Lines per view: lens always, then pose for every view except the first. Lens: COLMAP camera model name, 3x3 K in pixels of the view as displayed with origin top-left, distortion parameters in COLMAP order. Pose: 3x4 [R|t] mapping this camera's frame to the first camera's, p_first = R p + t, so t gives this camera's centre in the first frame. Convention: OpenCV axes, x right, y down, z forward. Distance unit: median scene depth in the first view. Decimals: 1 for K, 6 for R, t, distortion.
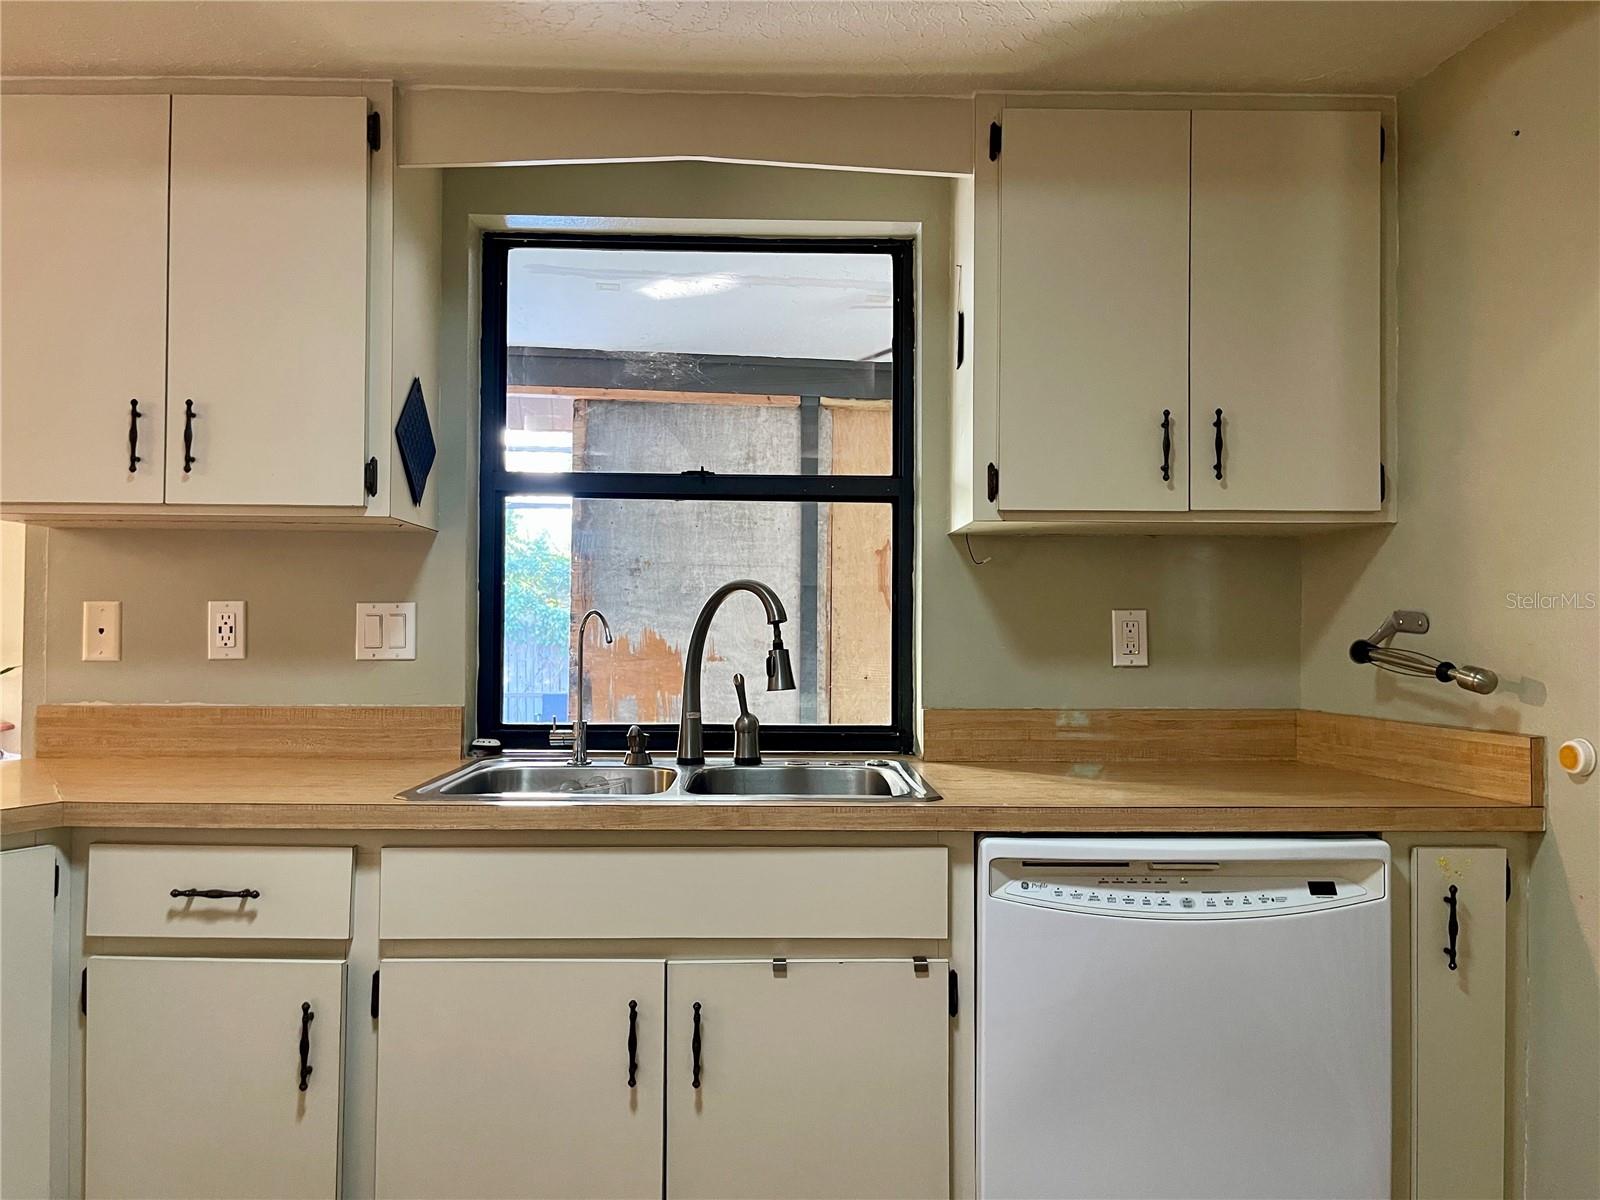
lens RADIAL K [[1207.4, 0, 800.0], [0, 1207.4, 600.0], [0, 0, 1]] dist [0.067948, -0.102662]
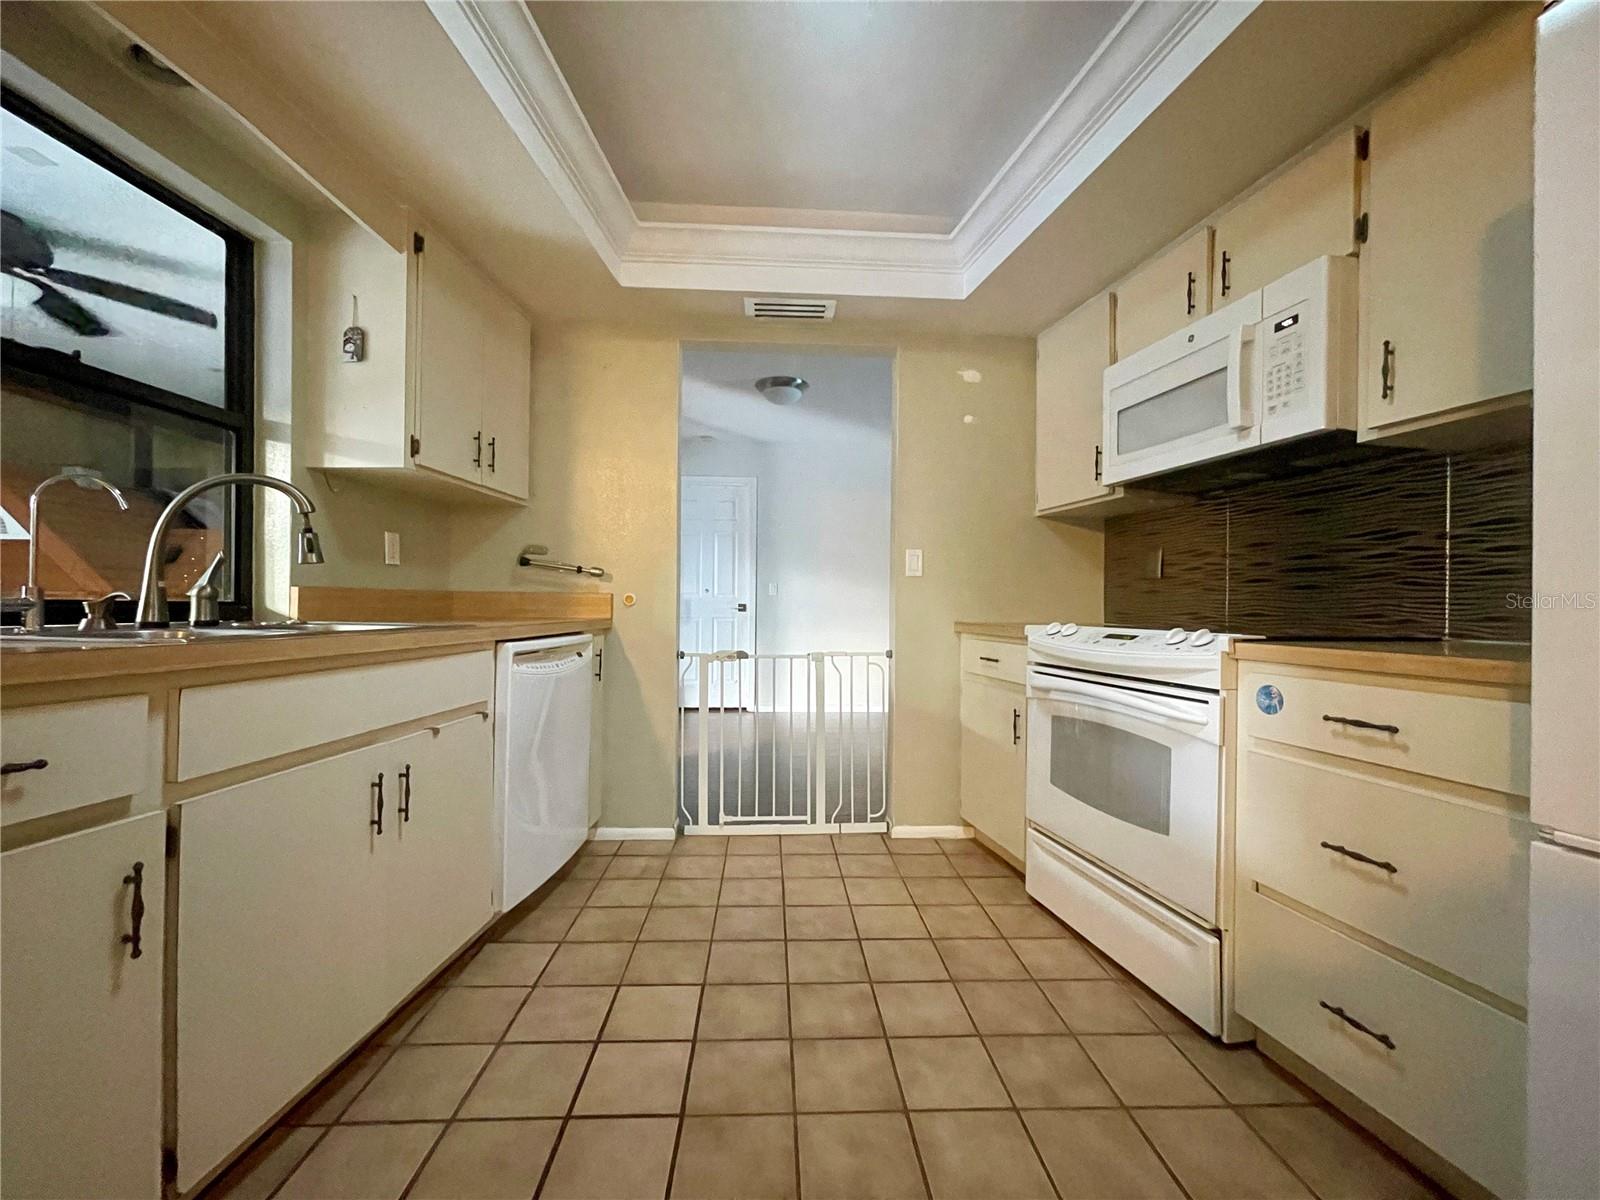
lens RADIAL K [[646.4, 0, 794.7], [0, 646.4, 601.2], [0, 0, 1]] dist [-0.002092, 0.000362]
pose [[0.088524, 0.001557, 0.996073, -0.674767], [-0.039338, 0.999224, 0.001934, 0.092217], [-0.995297, -0.039355, 0.088517, 0.382024]]
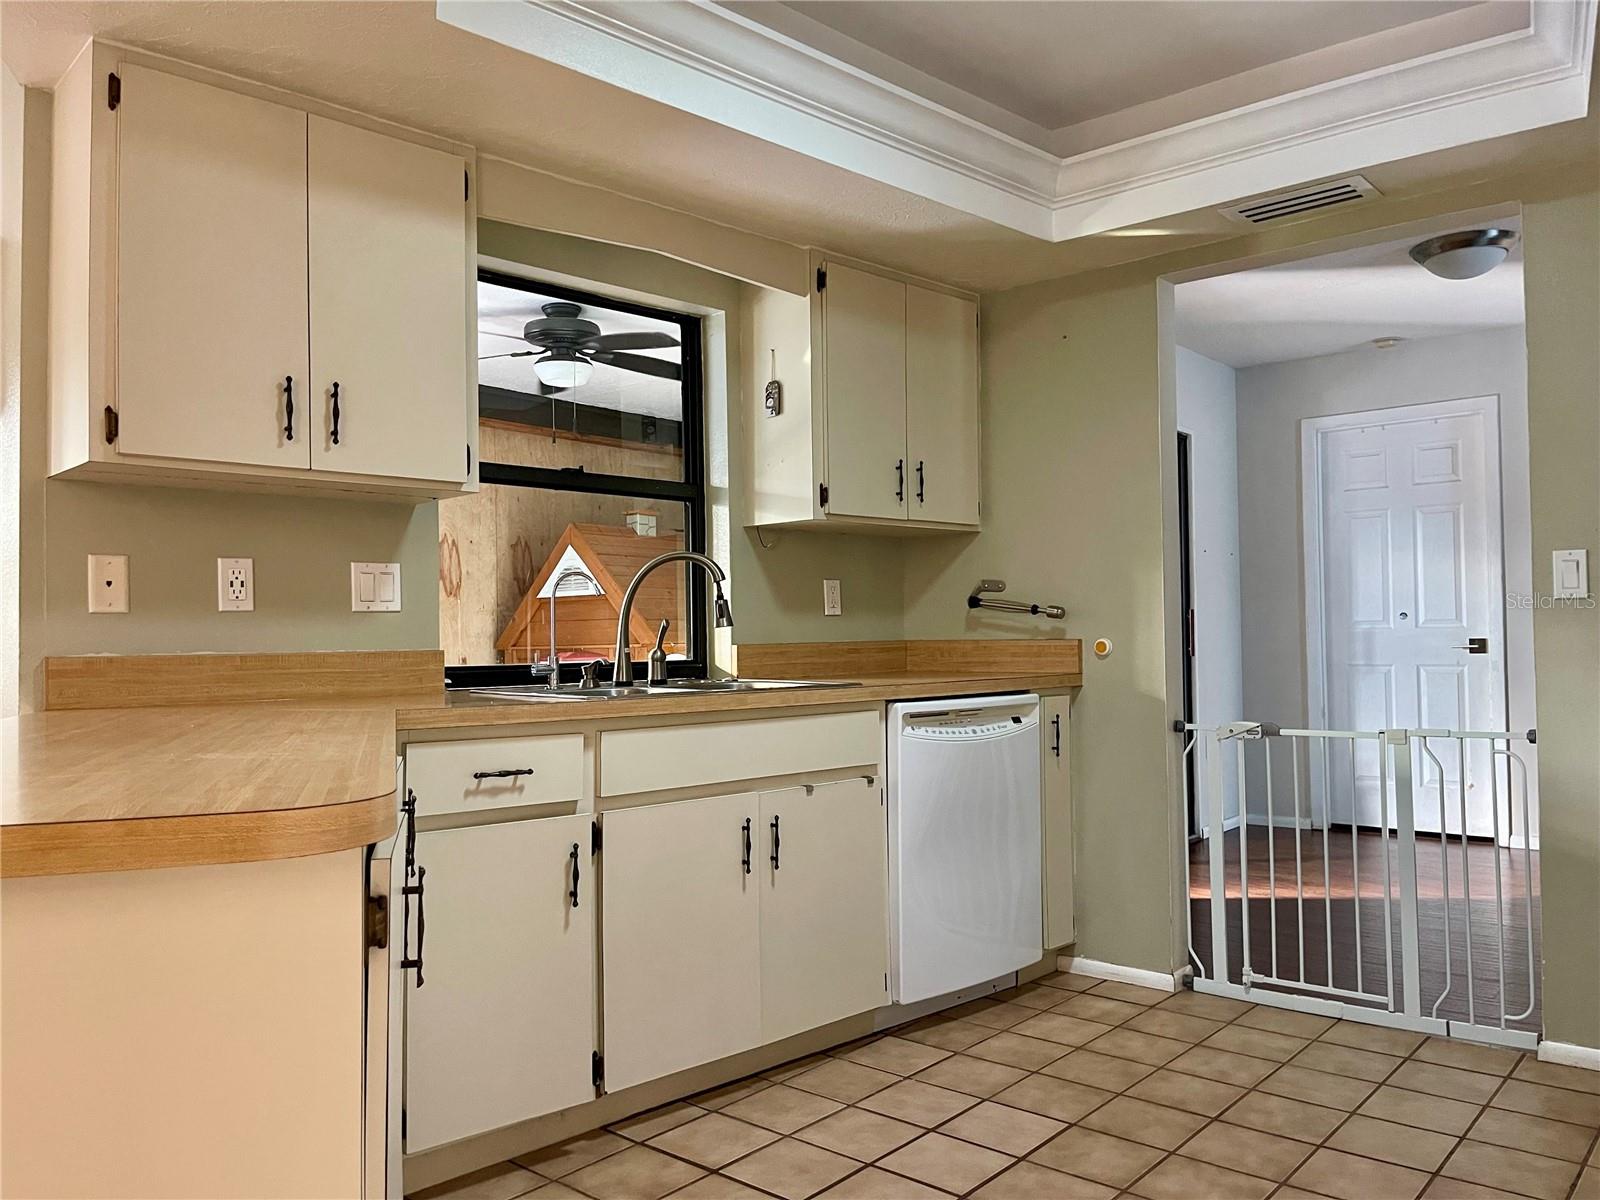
lens RADIAL K [[1207.4, 0, 800.0], [0, 1207.4, 600.0], [0, 0, 1]] dist [0.067948, -0.102662]
pose [[0.742323, 0.004368, 0.670028, -0.914596], [-0.002384, 0.999990, -0.003878, 0.046108], [-0.670038, 0.001282, 0.742326, -0.157405]]
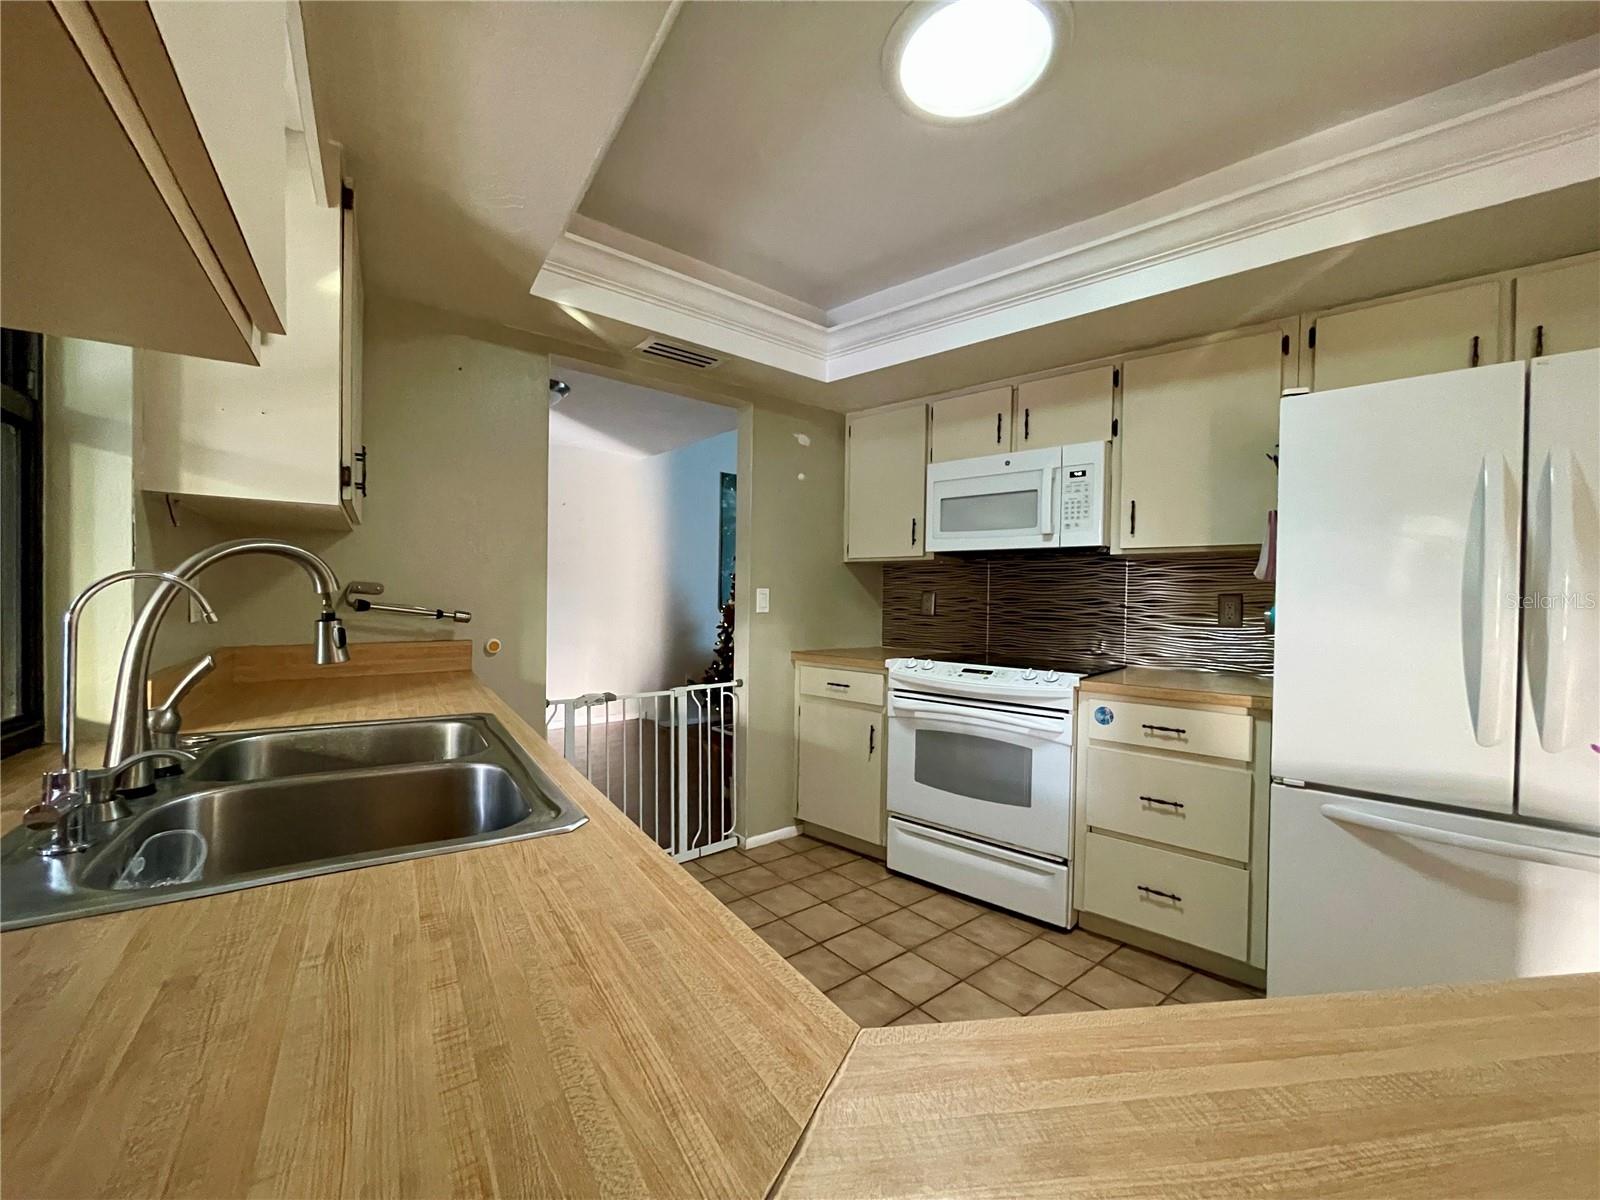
lens RADIAL K [[646.4, 0, 794.7], [0, 646.4, 601.2], [0, 0, 1]] dist [-0.002092, 0.000362]
pose [[-0.520422, -0.021813, 0.853630, -0.634674], [-0.042517, 0.999096, -0.000391, 0.010887], [-0.852850, -0.036497, -0.520879, 0.932053]]
